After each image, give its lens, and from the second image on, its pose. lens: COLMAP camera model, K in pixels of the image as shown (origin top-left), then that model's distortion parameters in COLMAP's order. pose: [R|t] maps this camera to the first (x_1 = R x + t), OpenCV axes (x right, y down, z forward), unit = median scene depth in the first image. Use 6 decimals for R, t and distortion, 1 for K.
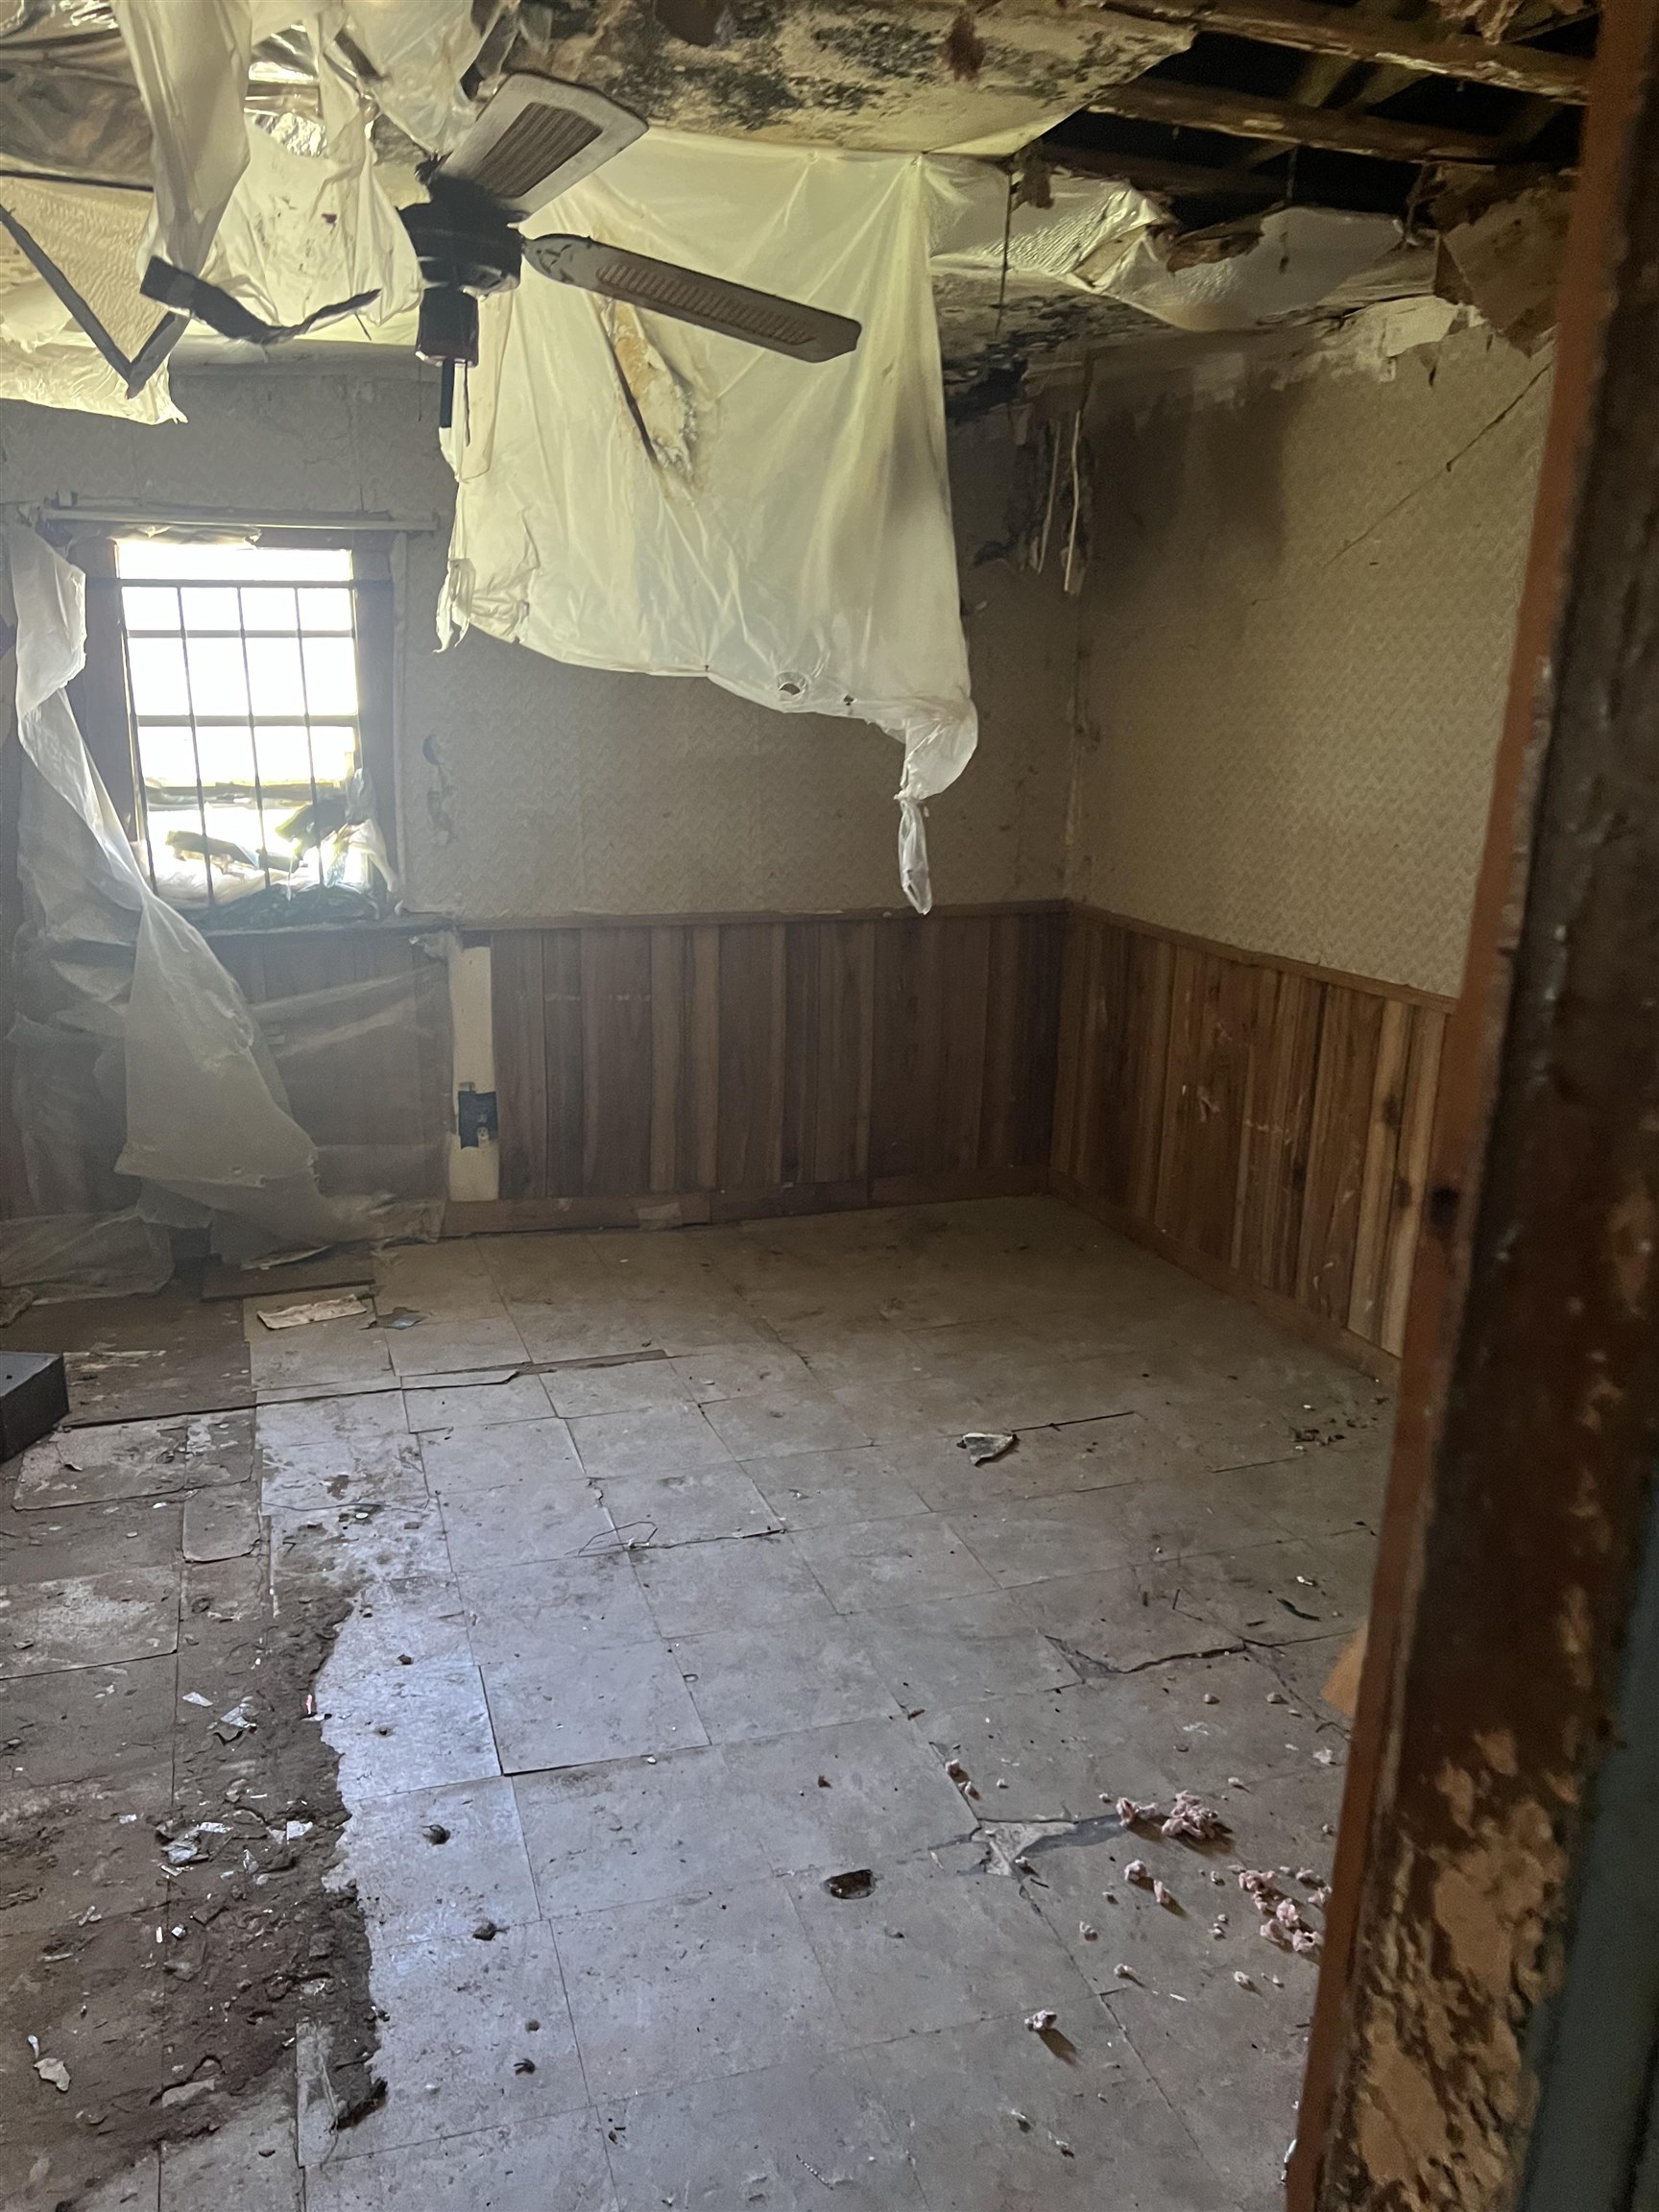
lens RADIAL K [[1669.6, 0, 829.5], [0, 1669.6, 1106.0], [0, 0, 1]] dist [0.023907, -0.062116]
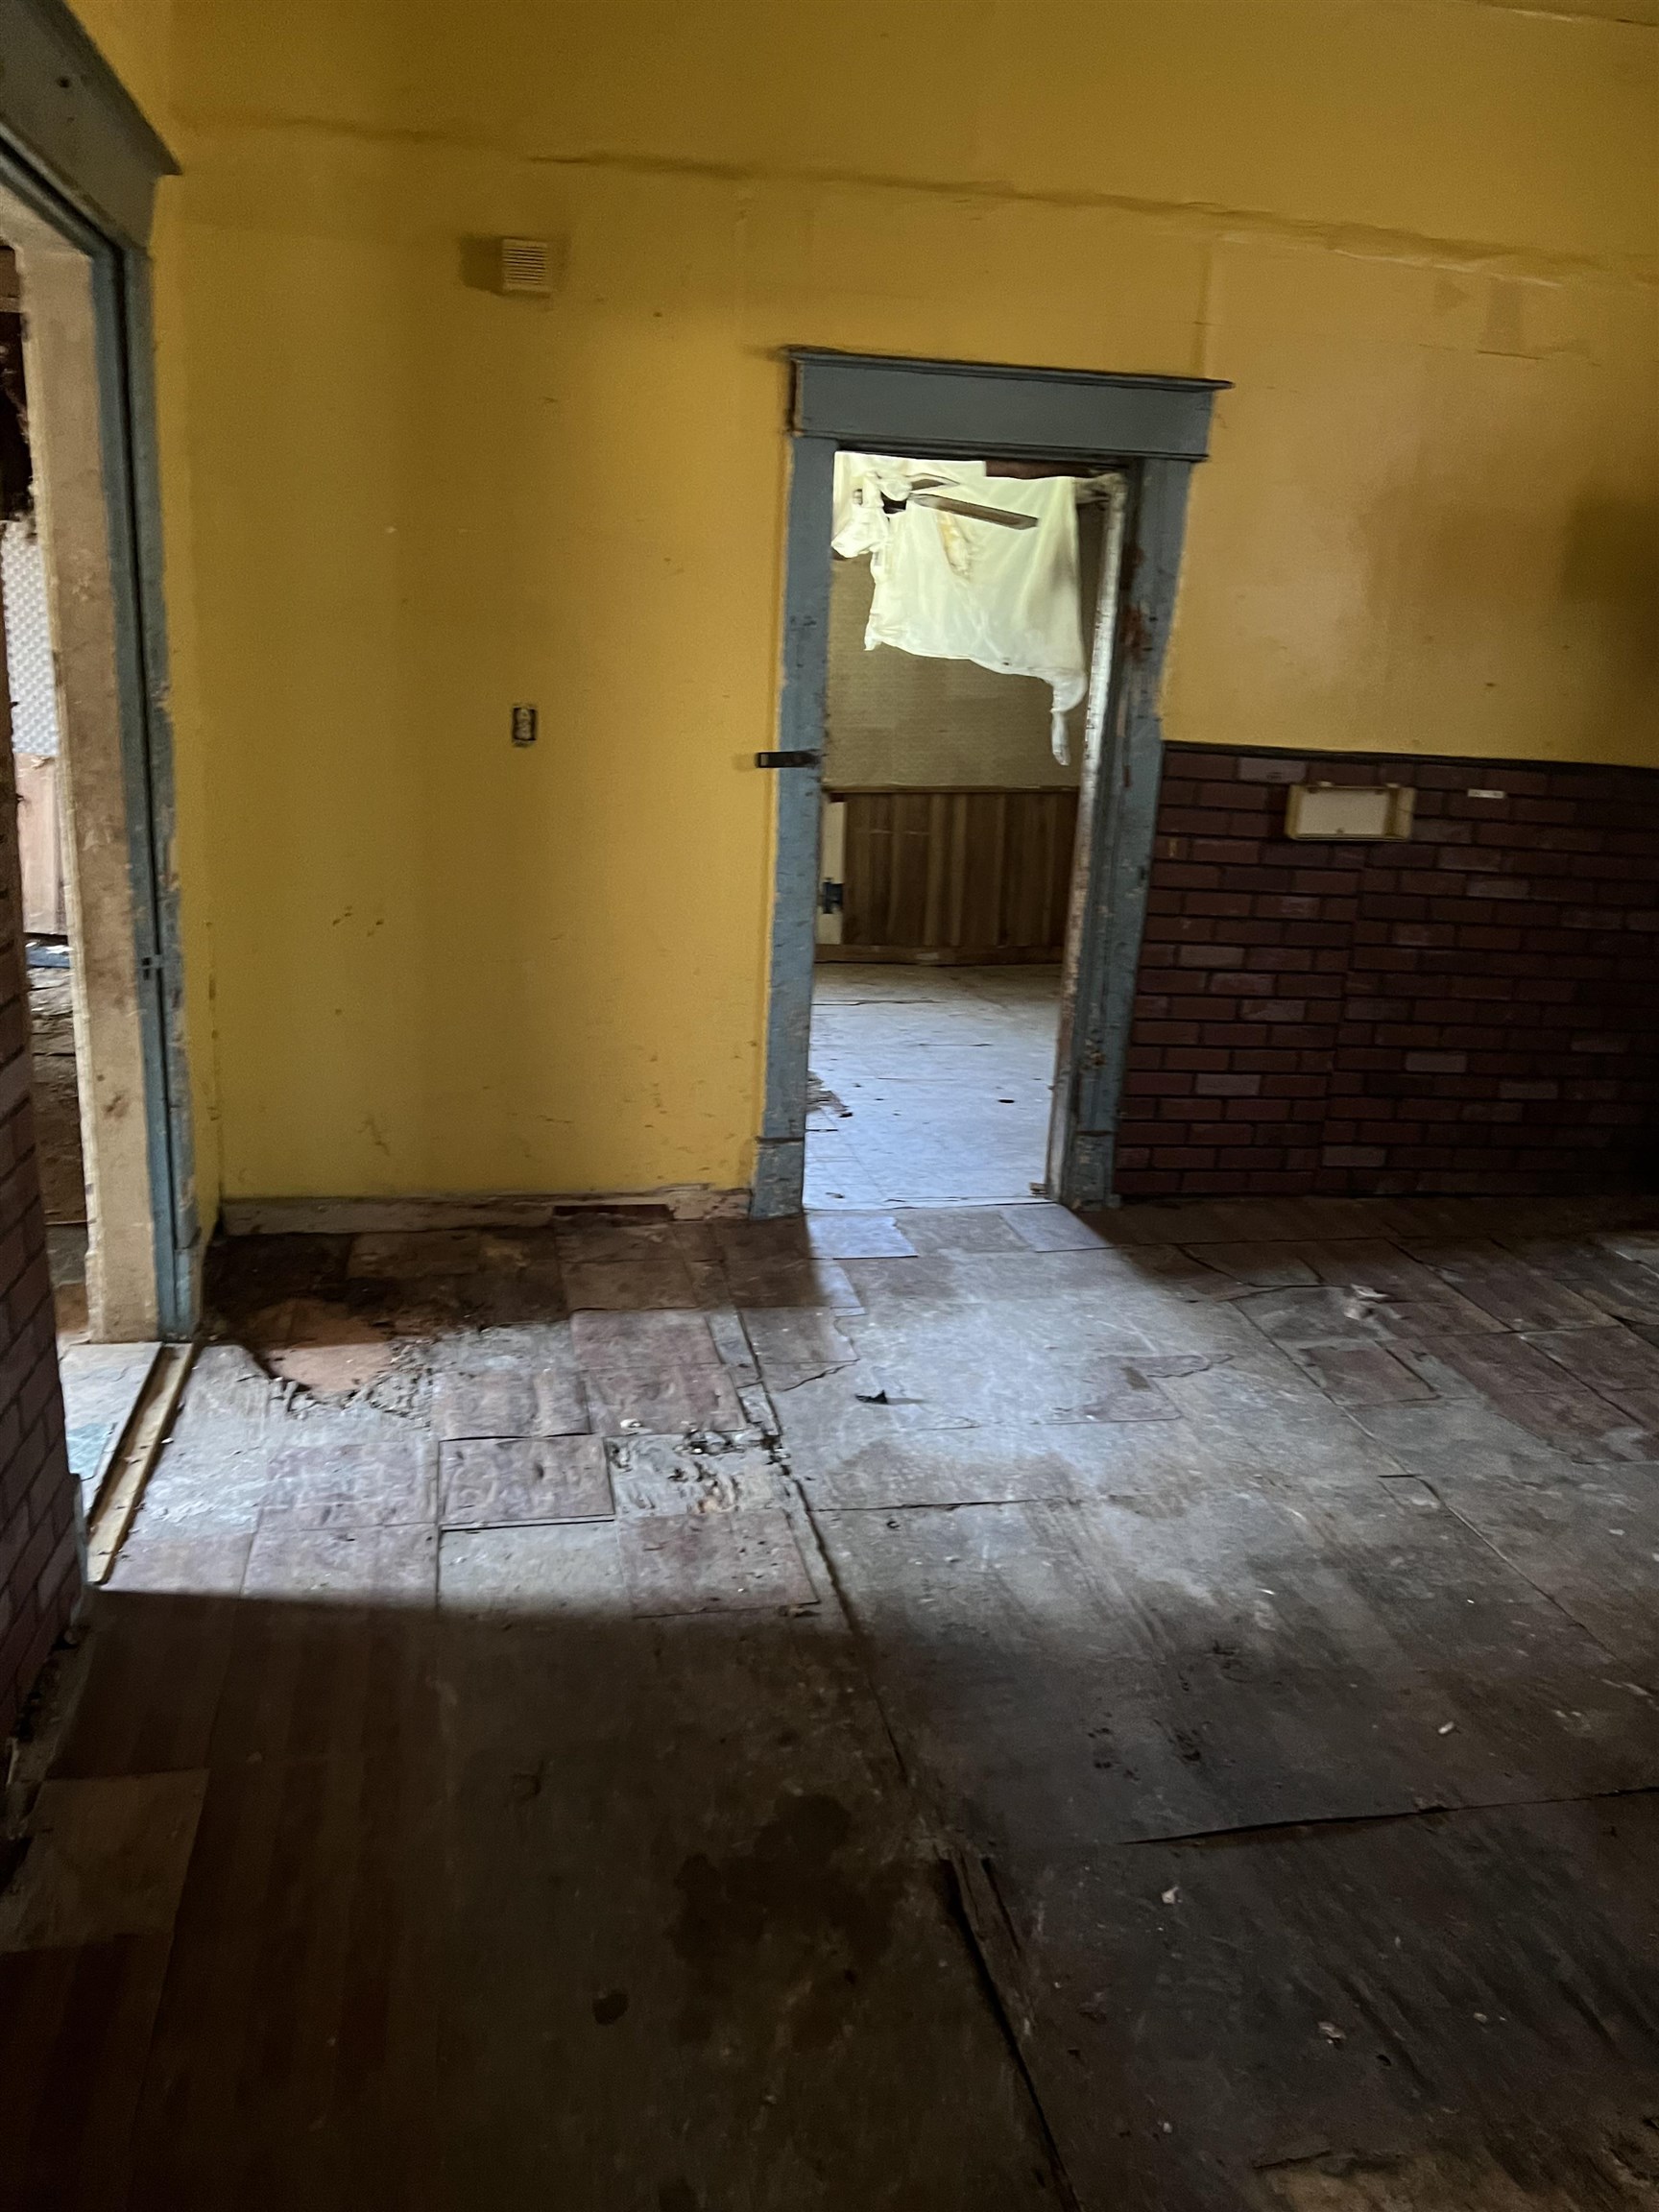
lens RADIAL K [[1653.9, 0, 804.2], [0, 1653.9, 1119.8], [0, 0, 1]] dist [0.078210, -0.058525]
pose [[0.987359, 0.041504, -0.152970, 0.080854], [-0.036430, 0.998694, 0.035826, 0.318097], [0.154257, -0.029801, 0.987581, -1.379278]]
